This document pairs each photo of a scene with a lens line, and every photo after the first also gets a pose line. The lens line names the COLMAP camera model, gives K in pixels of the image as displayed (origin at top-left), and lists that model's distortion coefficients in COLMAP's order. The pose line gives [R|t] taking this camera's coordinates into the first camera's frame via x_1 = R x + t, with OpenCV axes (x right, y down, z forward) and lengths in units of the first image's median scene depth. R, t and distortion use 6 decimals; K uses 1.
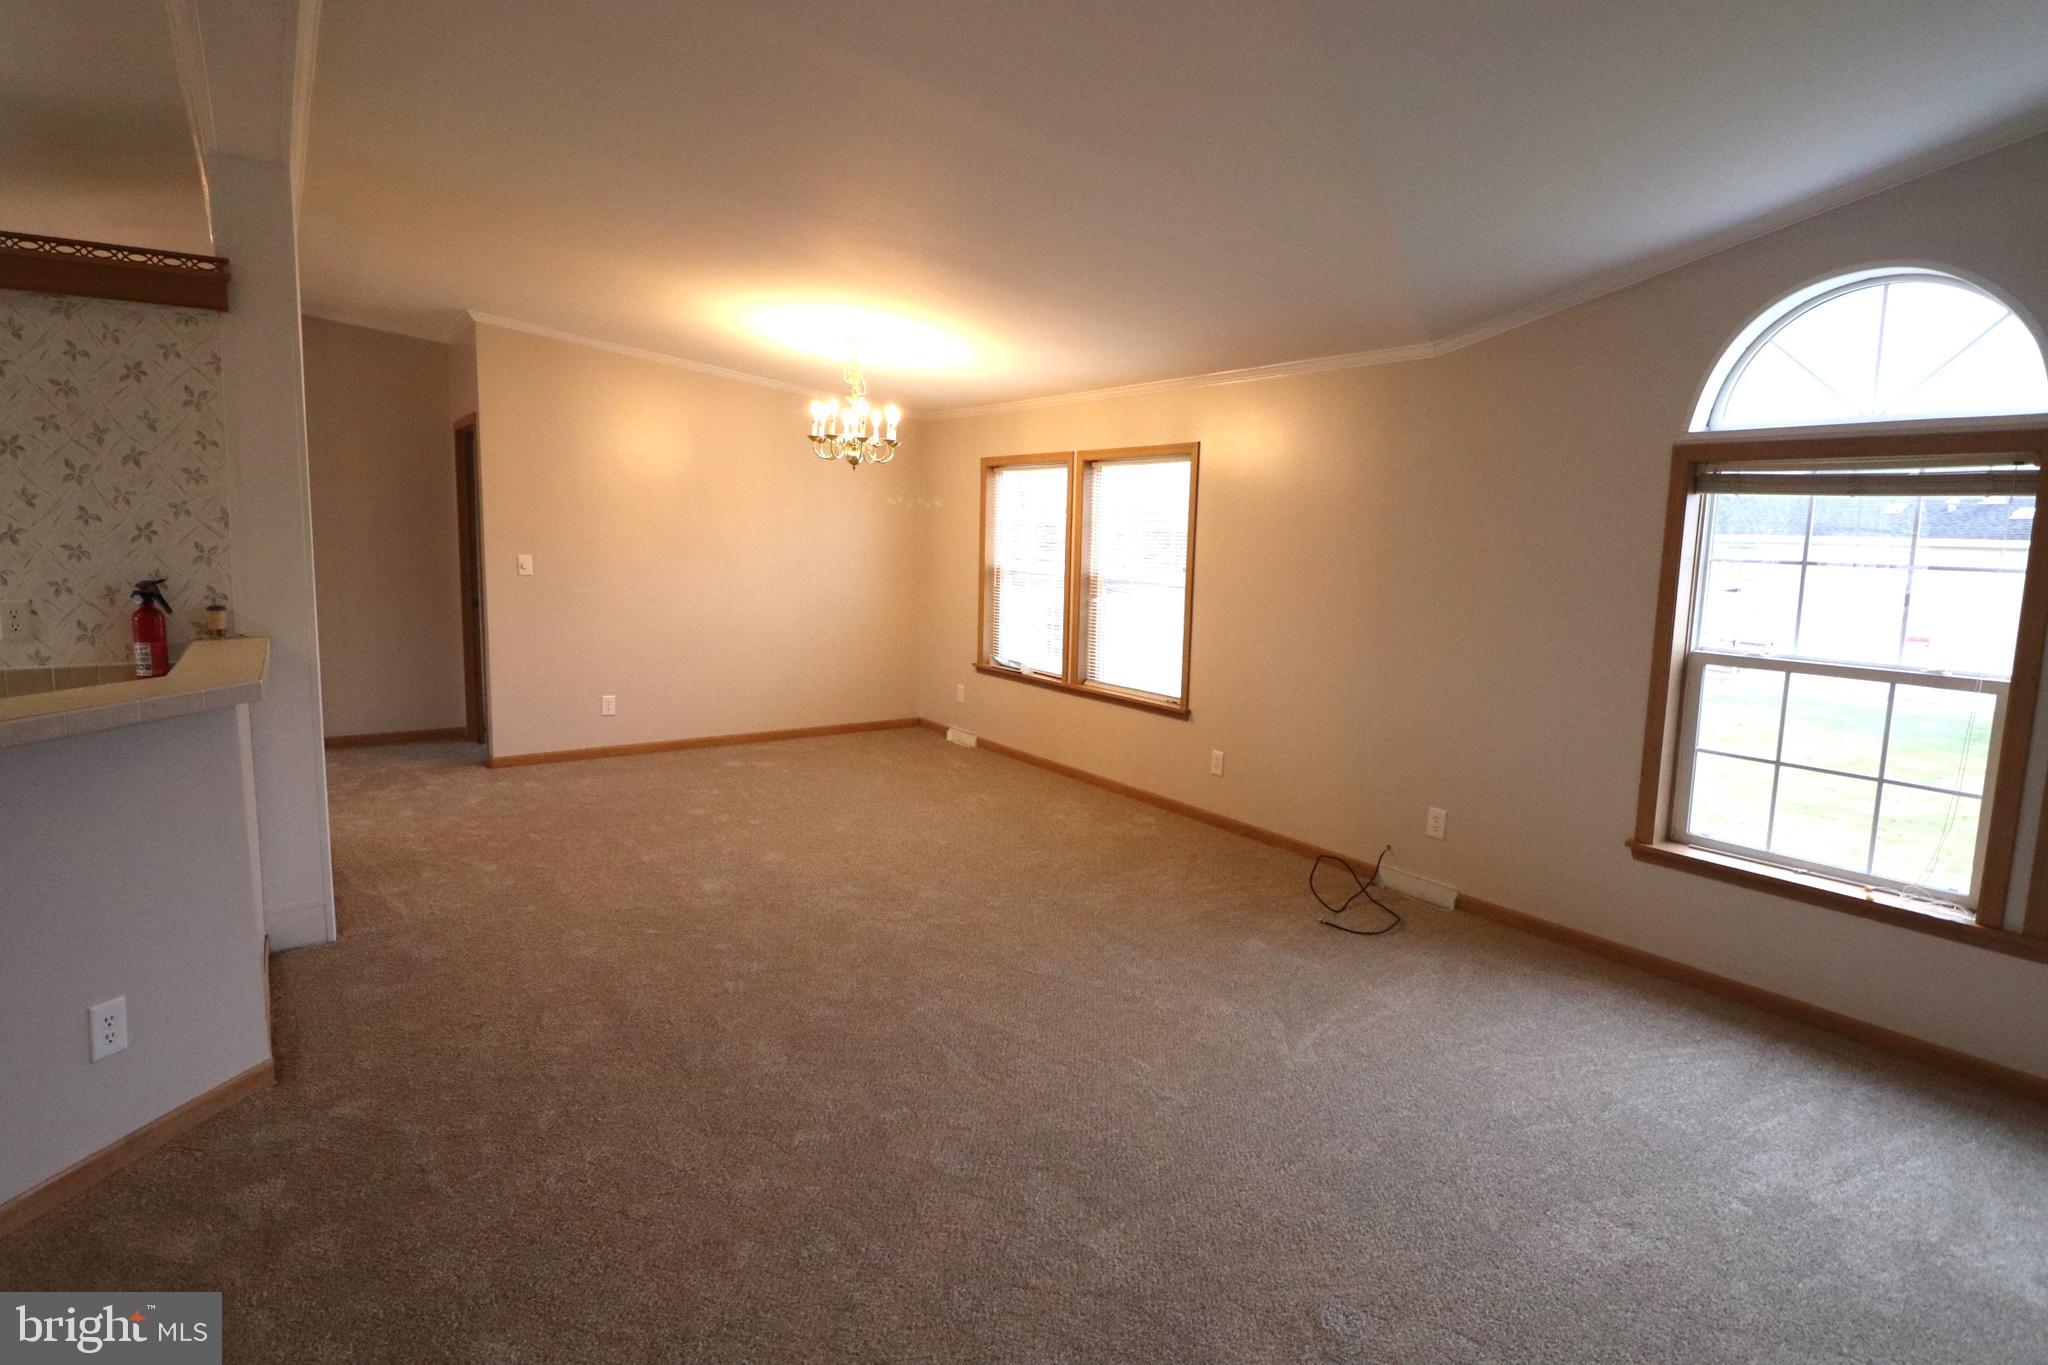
lens RADIAL K [[1091.9, 0, 1024.0], [0, 1091.9, 682.5], [0, 0, 1]] dist [0.012451, -0.013351]
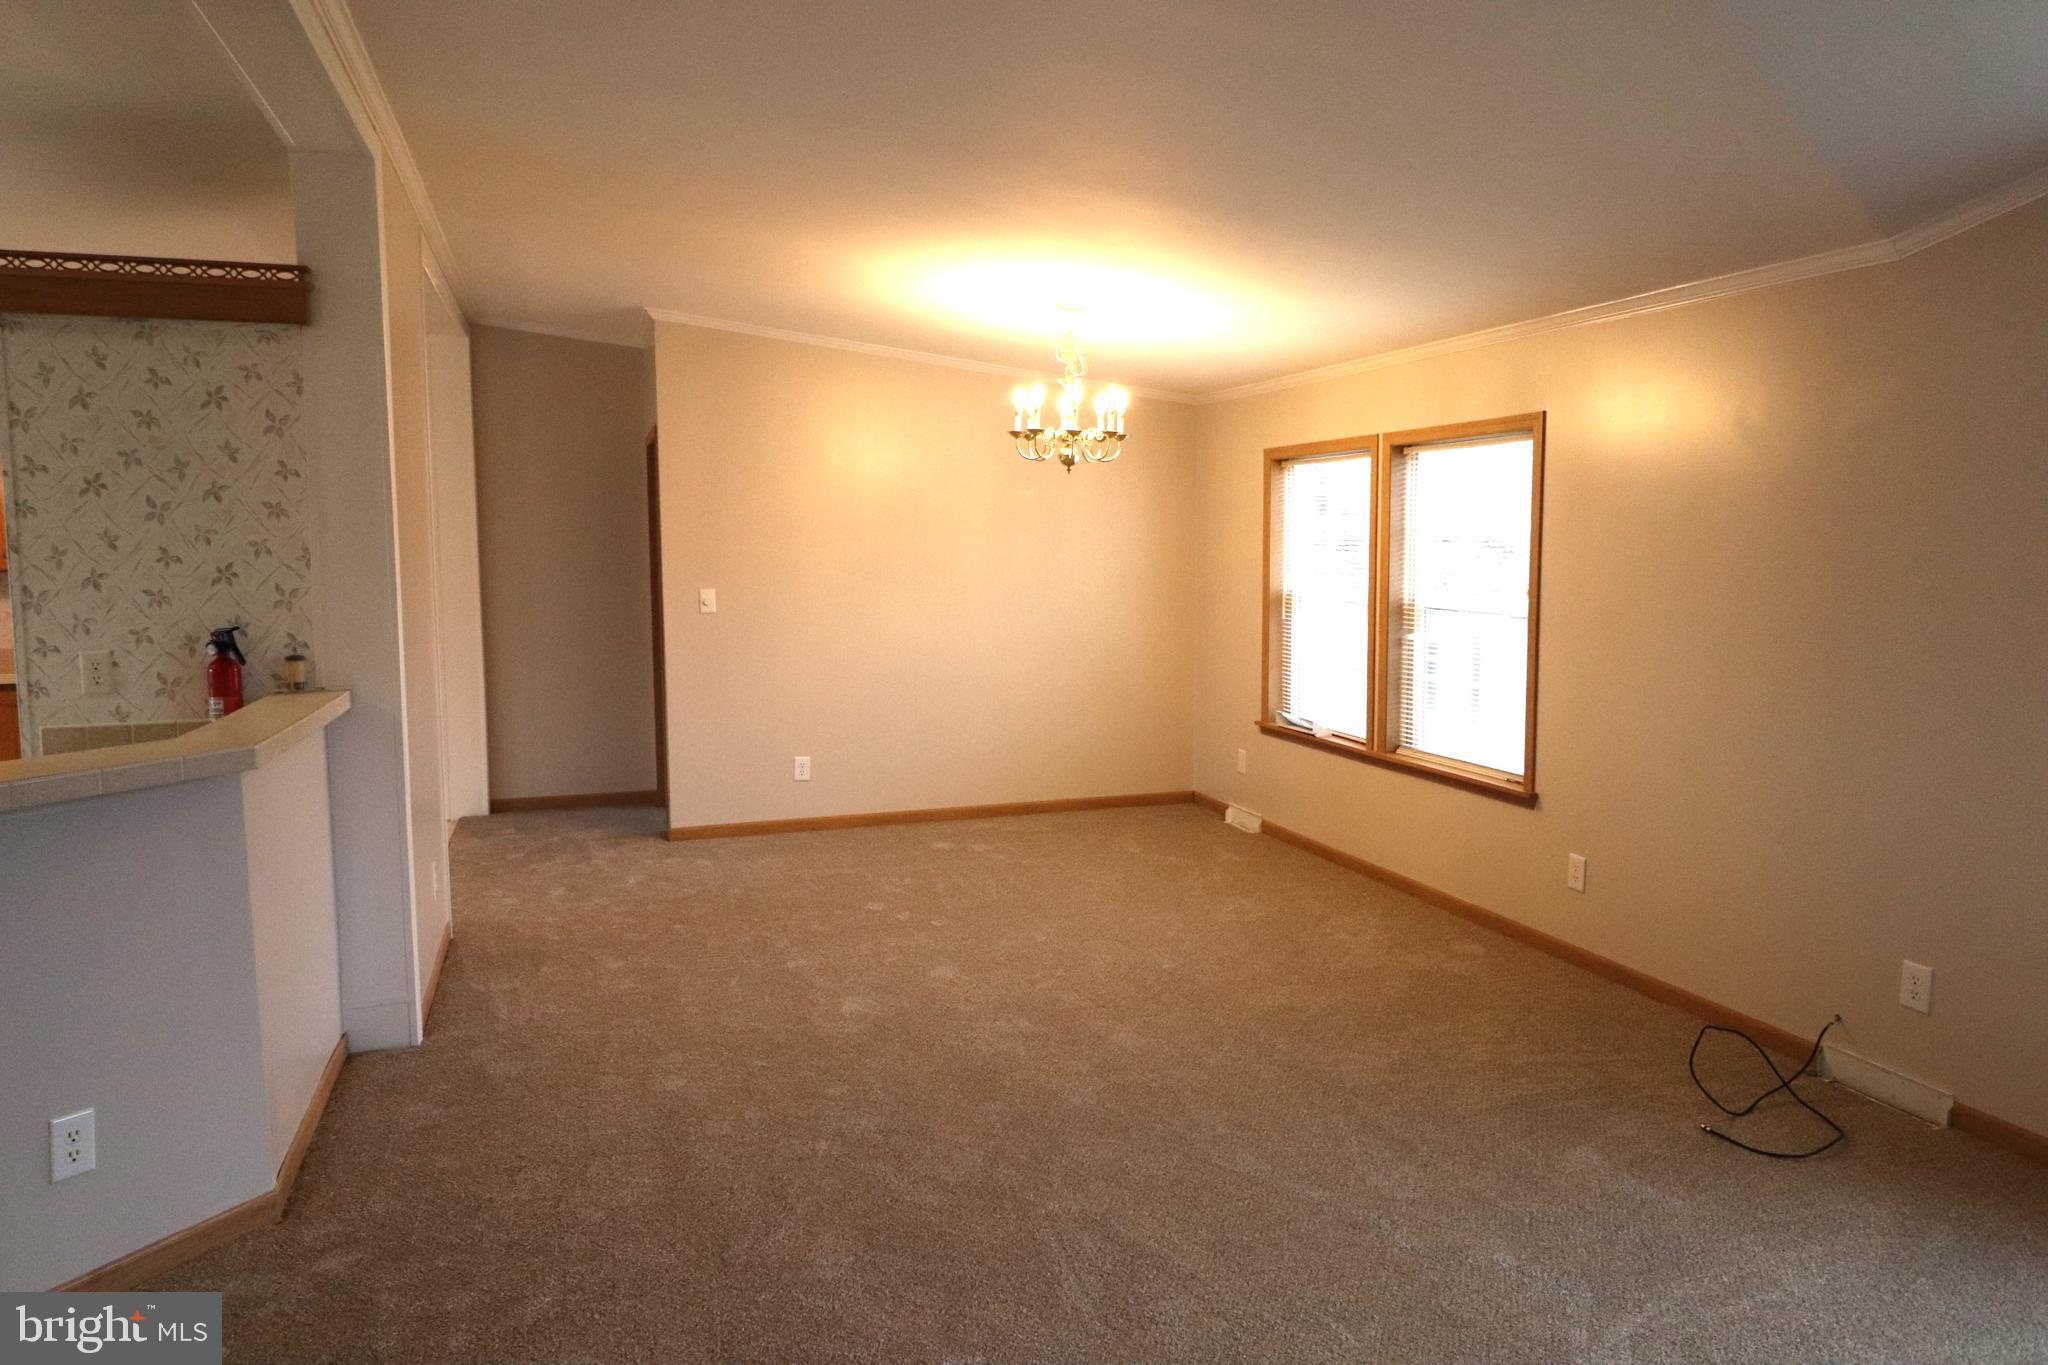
lens RADIAL K [[1366.2, 0, 1024.0], [0, 1366.2, 682.5], [0, 0, 1]] dist [0.009596, -0.001983]
pose [[0.958069, 0.001543, -0.286532, 0.107383], [-0.012761, 0.999223, -0.037288, -0.010928], [0.286252, 0.039381, 0.957345, 0.082623]]
